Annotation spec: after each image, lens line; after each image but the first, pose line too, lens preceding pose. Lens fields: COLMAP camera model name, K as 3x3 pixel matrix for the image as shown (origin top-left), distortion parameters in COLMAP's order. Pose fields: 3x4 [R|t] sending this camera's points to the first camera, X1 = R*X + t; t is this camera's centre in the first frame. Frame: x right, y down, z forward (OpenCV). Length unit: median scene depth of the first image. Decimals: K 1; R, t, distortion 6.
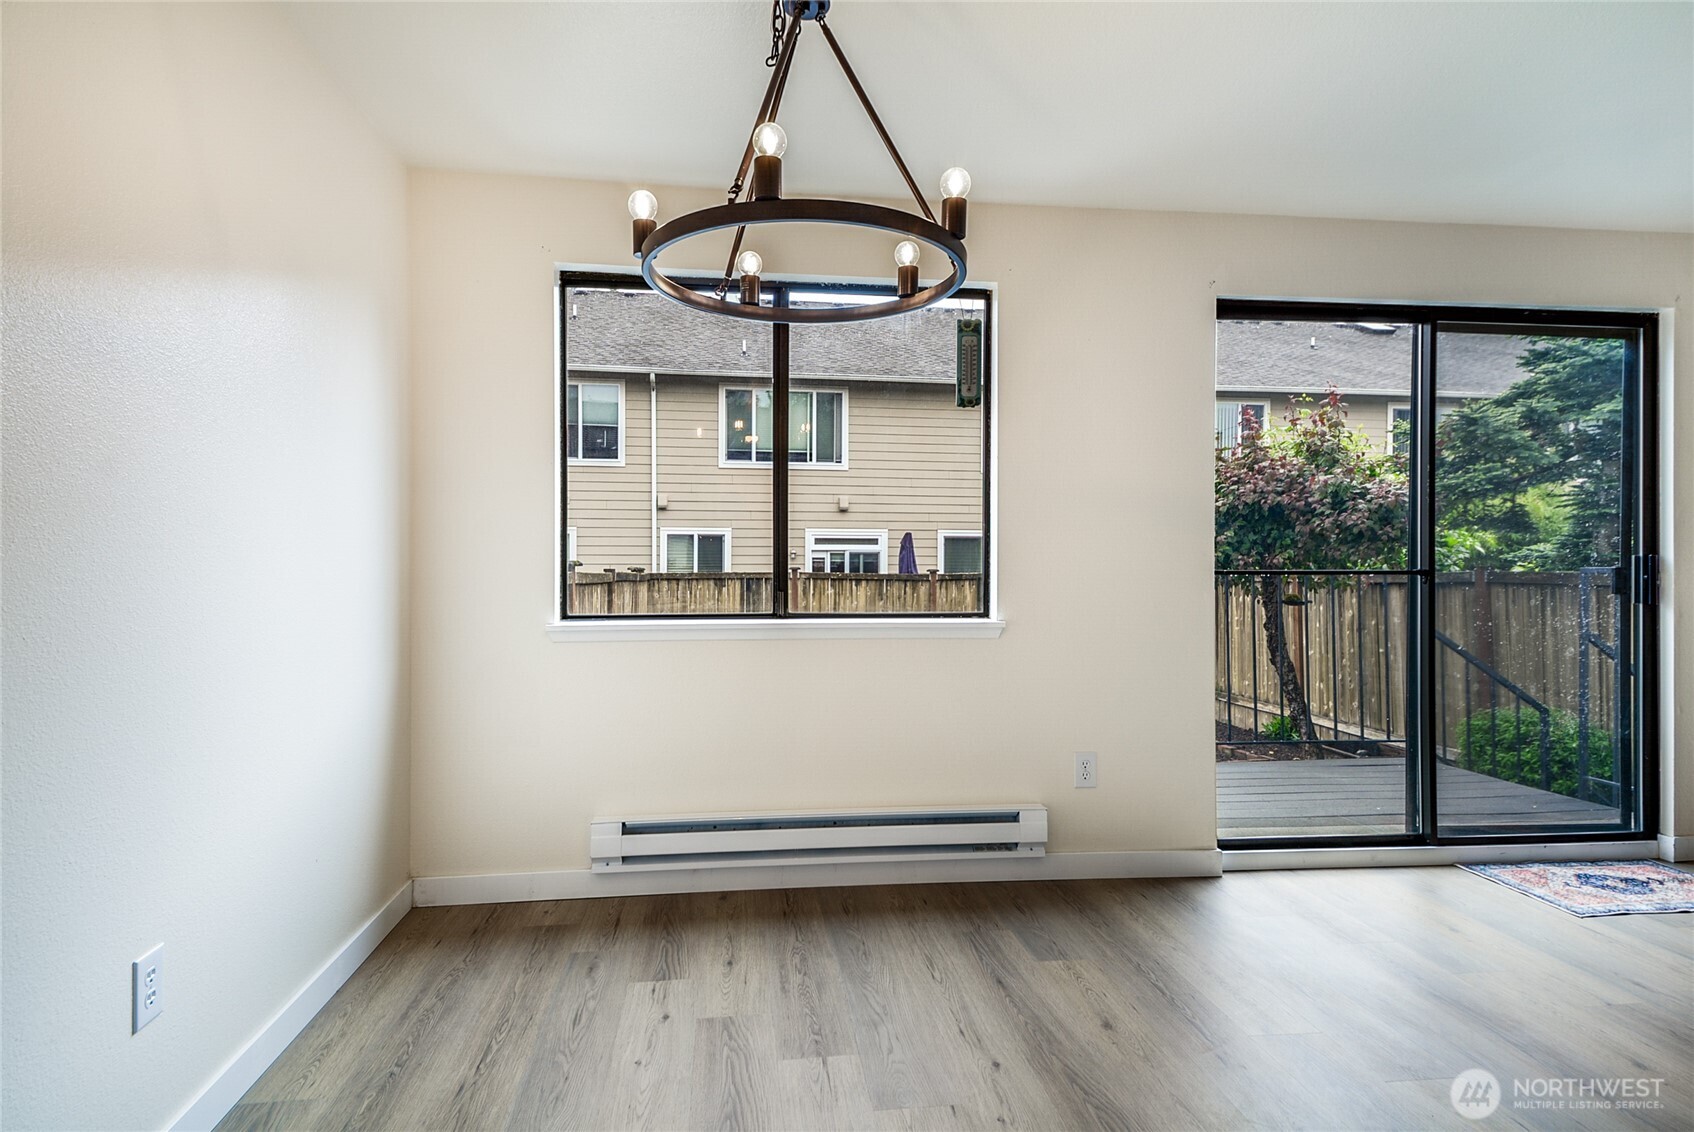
lens RADIAL K [[882.1, 0, 823.2], [0, 882.1, 563.4], [0, 0, 1]] dist [0.020089, -0.000180]
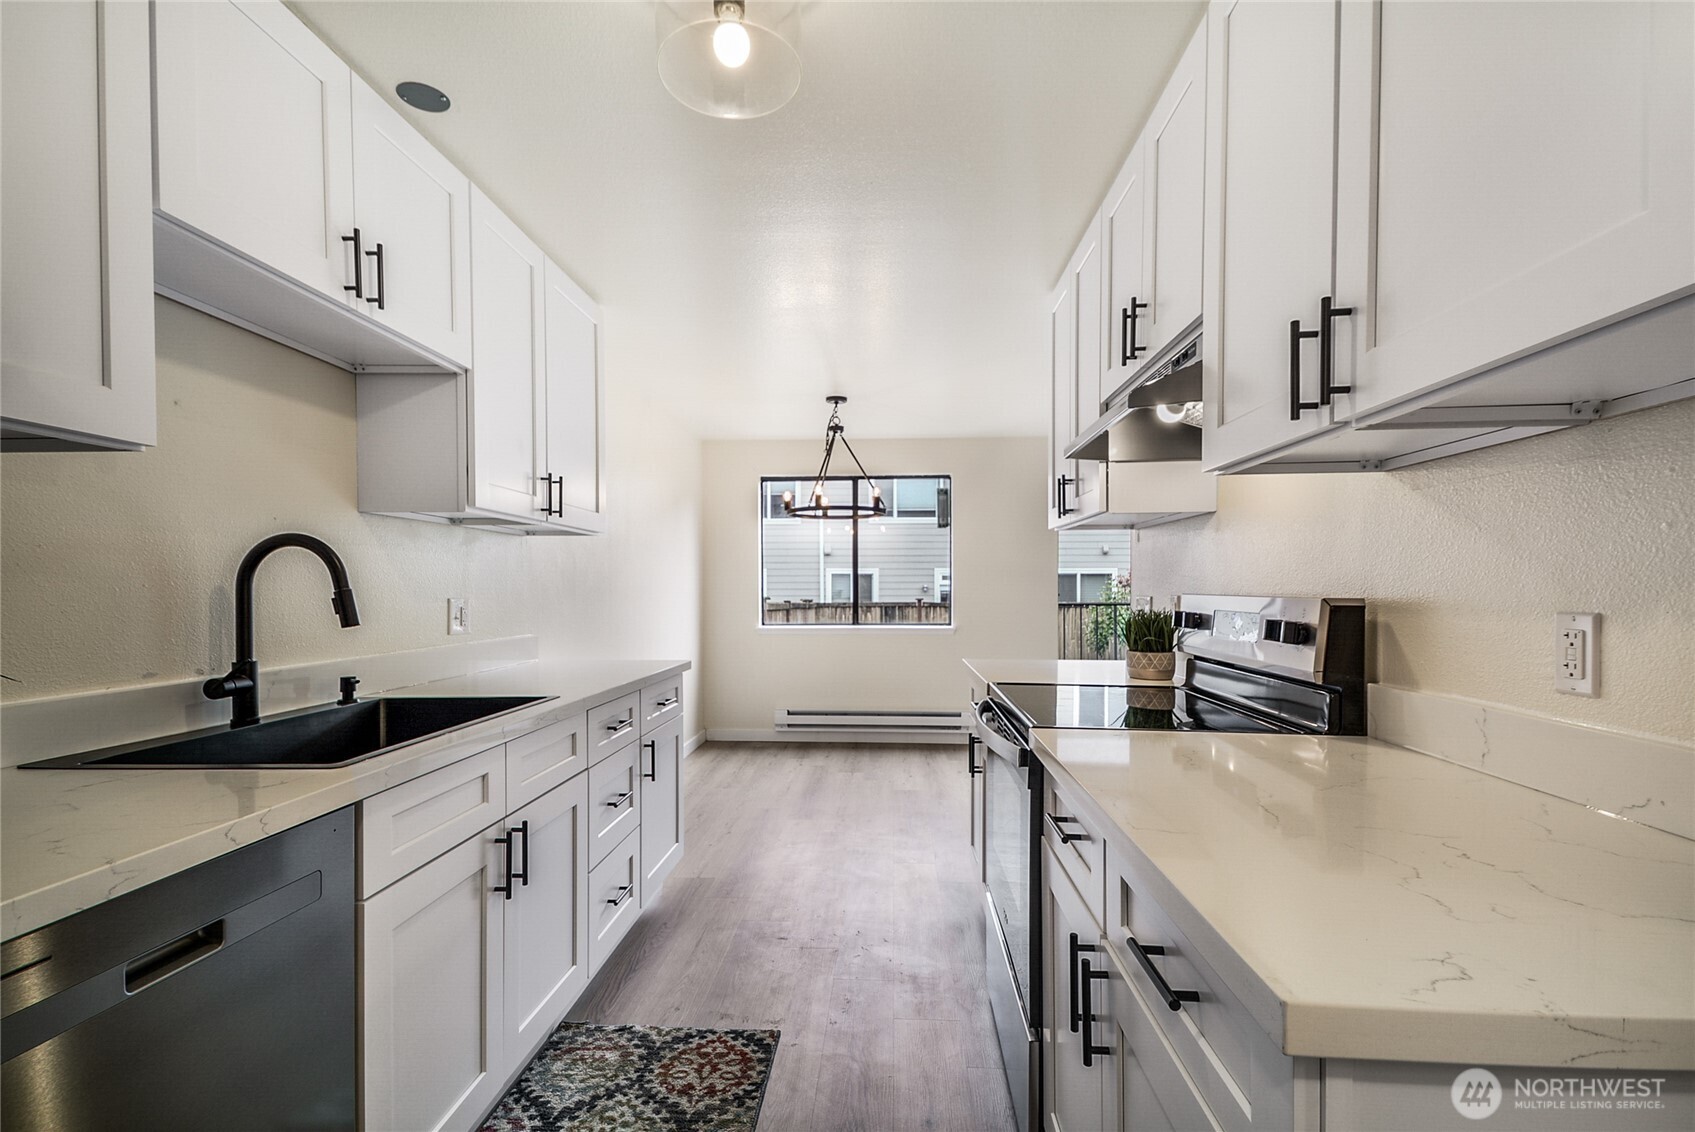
lens RADIAL K [[797.8, 0, 858.2], [0, 797.8, 612.2], [0, 0, 1]] dist [-0.000615, -0.000287]
pose [[0.987639, 0.001289, -0.156738, 0.305772], [0.002615, 0.999691, 0.024702, -0.022273], [0.156722, -0.024806, 0.987331, -1.115455]]
